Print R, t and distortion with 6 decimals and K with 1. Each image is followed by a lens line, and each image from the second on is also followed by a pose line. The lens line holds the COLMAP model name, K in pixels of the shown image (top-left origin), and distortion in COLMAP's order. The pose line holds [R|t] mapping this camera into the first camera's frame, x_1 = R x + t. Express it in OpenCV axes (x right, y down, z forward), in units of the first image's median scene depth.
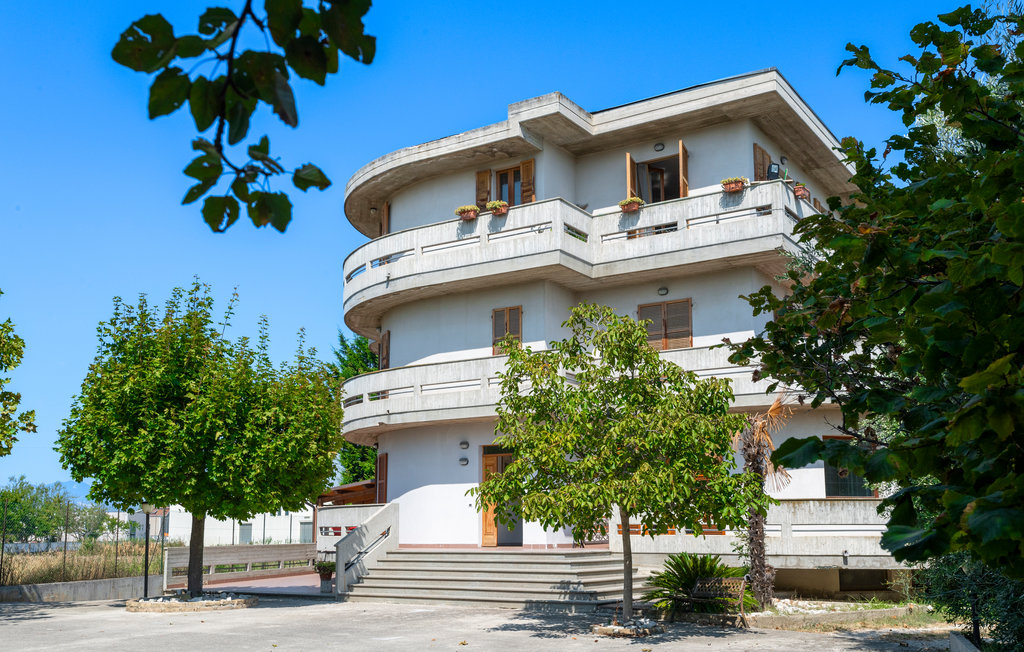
lens RADIAL K [[1005.2, 0, 512.0], [0, 1005.2, 326.0], [0, 0, 1]] dist [0.001412, 0.000259]
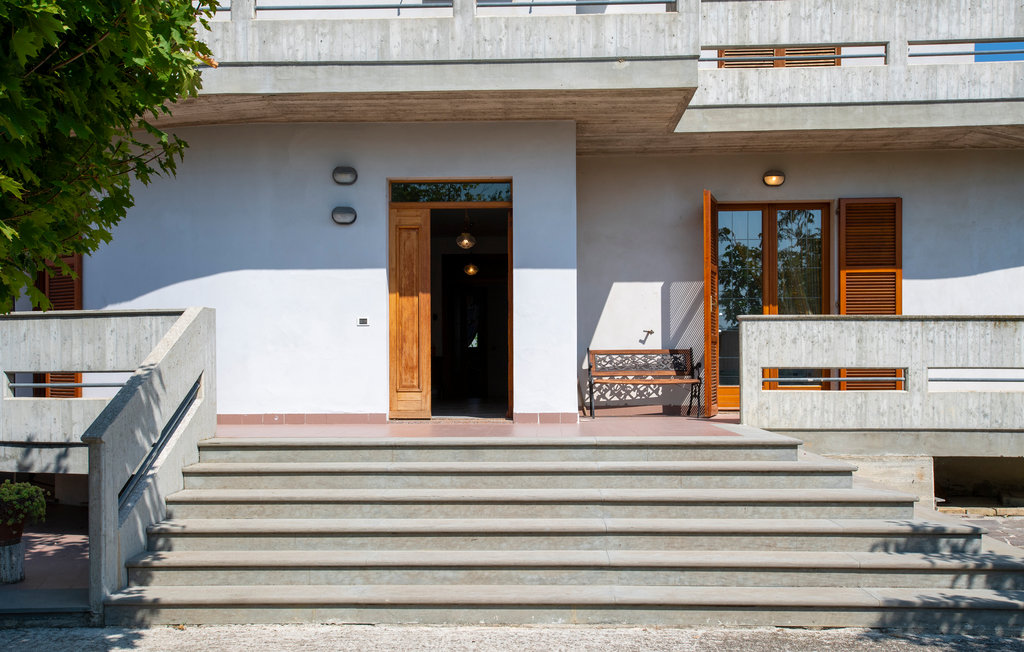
lens RADIAL K [[955.5, 0, 512.0], [0, 955.5, 361.2], [0, 0, 1]] dist [0.002164, 0.002296]
pose [[0.856770, 0.004816, 0.515677, -0.192946], [-0.102111, 0.981742, 0.160484, 0.126924], [-0.505489, -0.190154, 0.841619, 0.645486]]
